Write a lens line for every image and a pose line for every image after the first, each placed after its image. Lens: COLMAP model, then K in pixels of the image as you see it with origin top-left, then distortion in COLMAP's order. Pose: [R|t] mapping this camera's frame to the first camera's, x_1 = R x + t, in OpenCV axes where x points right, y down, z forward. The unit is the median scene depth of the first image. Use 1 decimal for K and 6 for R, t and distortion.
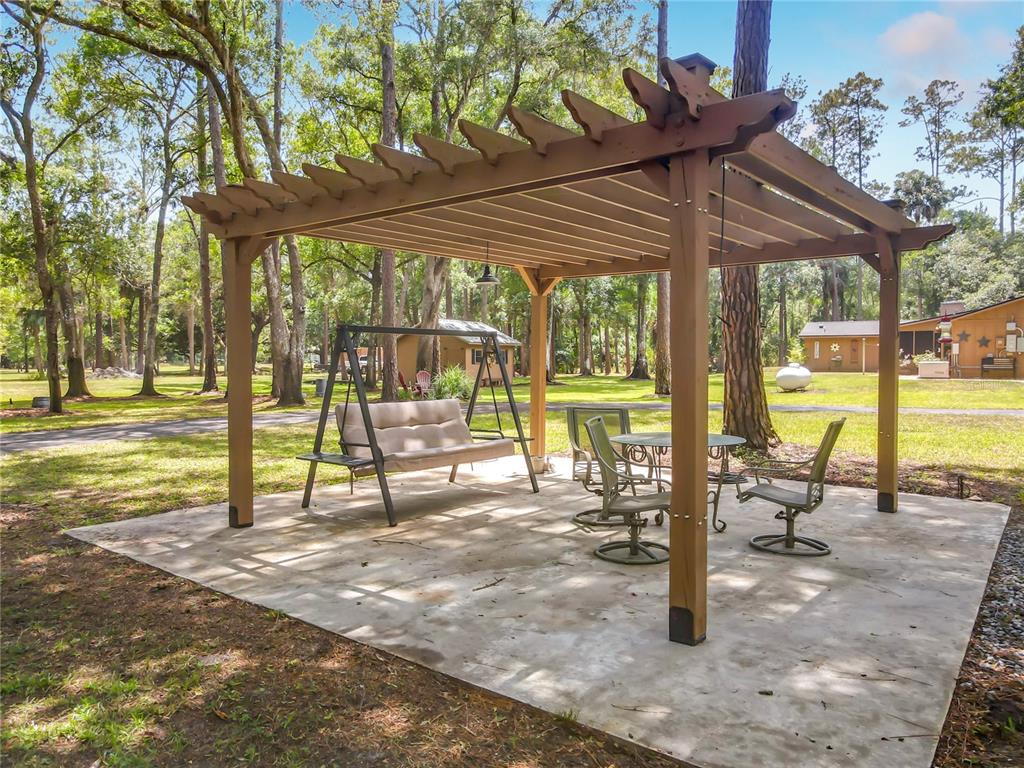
lens RADIAL K [[756.3, 0, 512.0], [0, 756.3, 384.0], [0, 0, 1]] dist [0.006261, 0.001417]
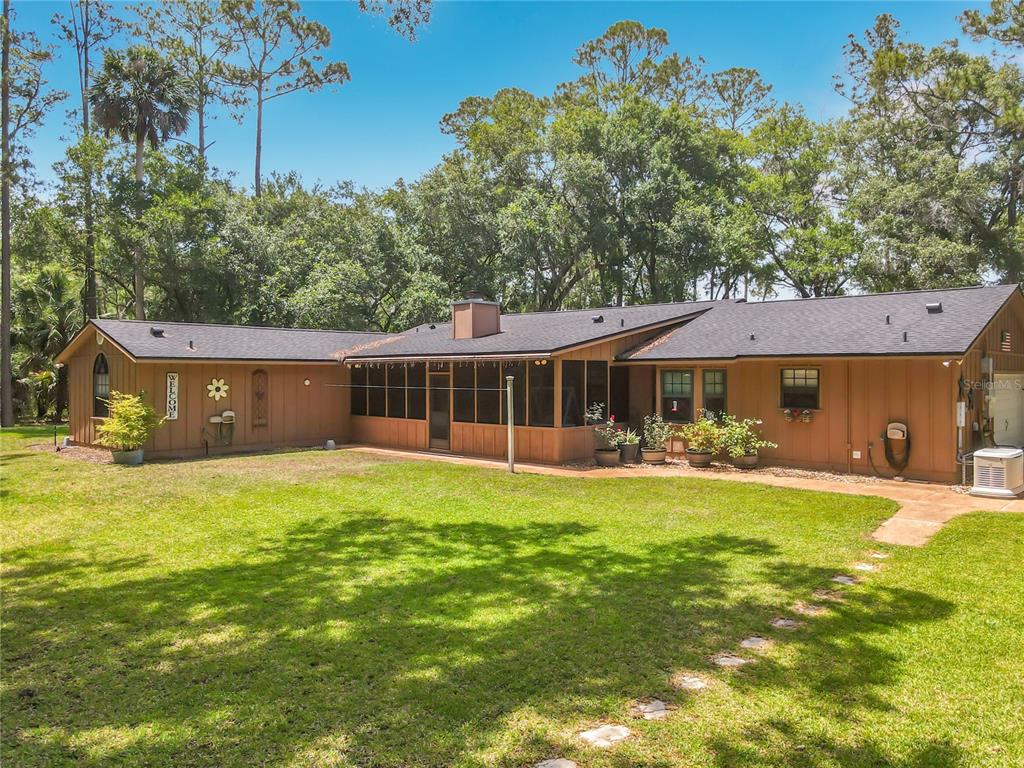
lens RADIAL K [[756.3, 0, 512.0], [0, 756.3, 384.0], [0, 0, 1]] dist [0.006261, 0.001417]
pose [[0.216695, -0.016529, 0.976099, 0.074424], [0.034127, 0.999374, 0.009347, -0.045987], [-0.975643, 0.031286, 0.217123, 0.710965]]
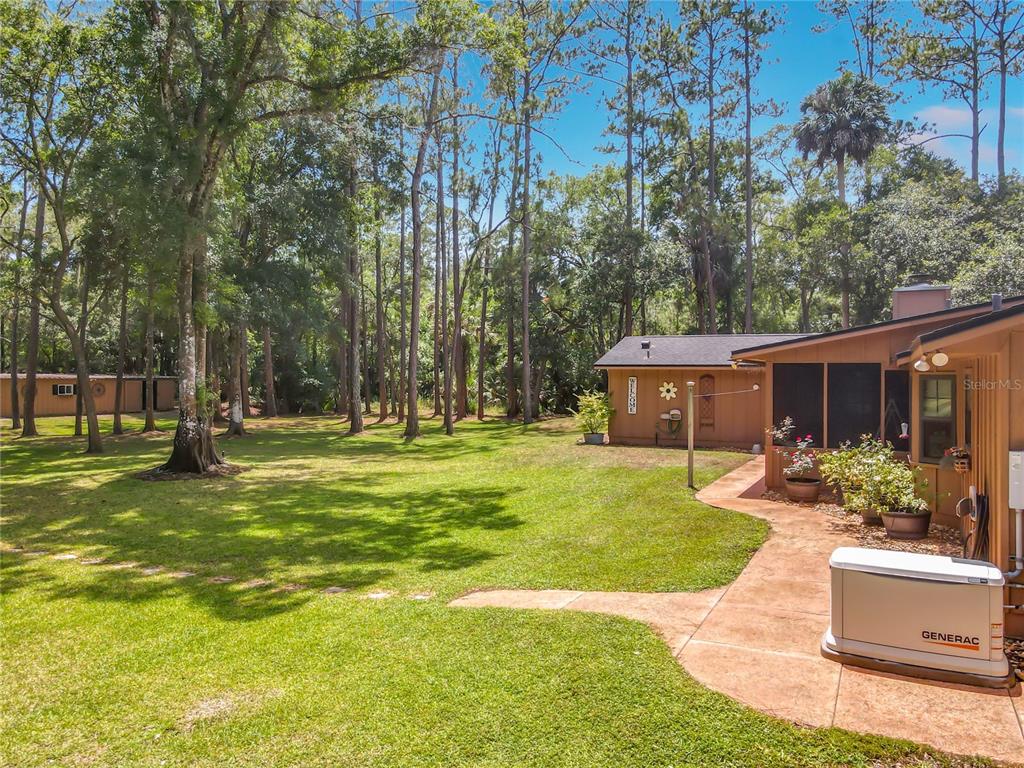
lens RADIAL K [[756.3, 0, 512.0], [0, 756.3, 384.0], [0, 0, 1]] dist [0.006261, 0.001417]
pose [[0.997111, 0.001862, 0.075937, 0.274638], [-0.000440, 0.999824, -0.018739, -0.040777], [-0.075958, 0.018651, 0.996937, 0.506769]]
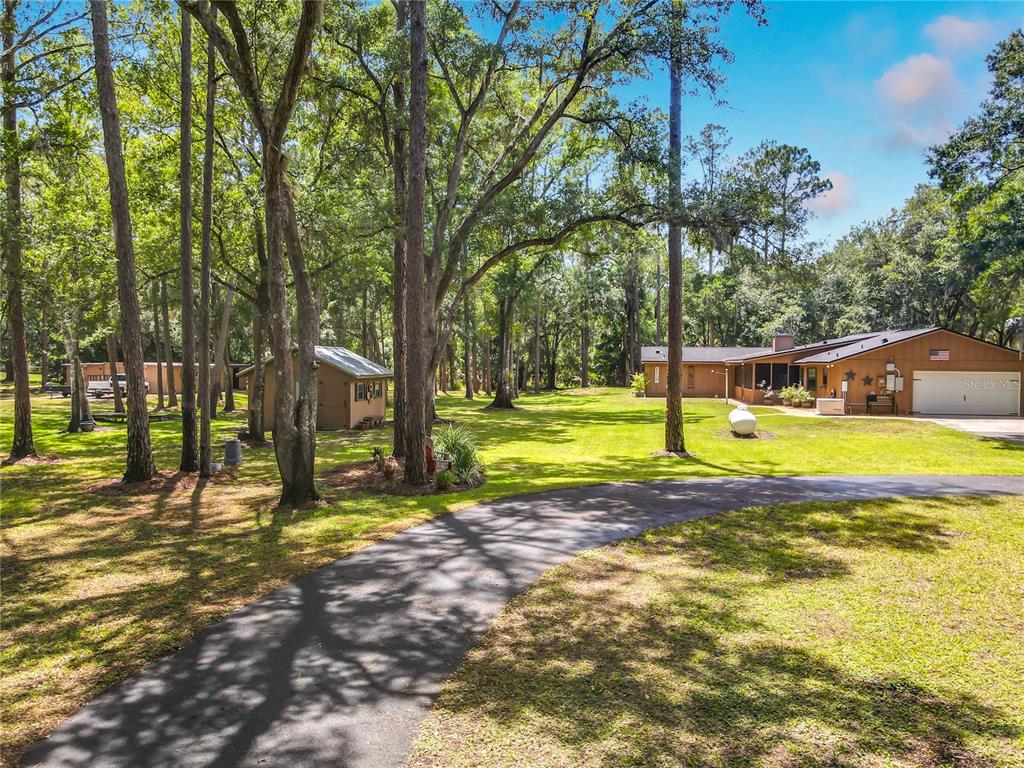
lens RADIAL K [[756.3, 0, 512.0], [0, 756.3, 384.0], [0, 0, 1]] dist [0.006261, 0.001417]
pose [[0.926293, -0.006562, 0.376747, -0.155944], [0.006215, 0.999978, 0.002135, -0.034065], [-0.376753, 0.000364, 0.926314, 0.114493]]
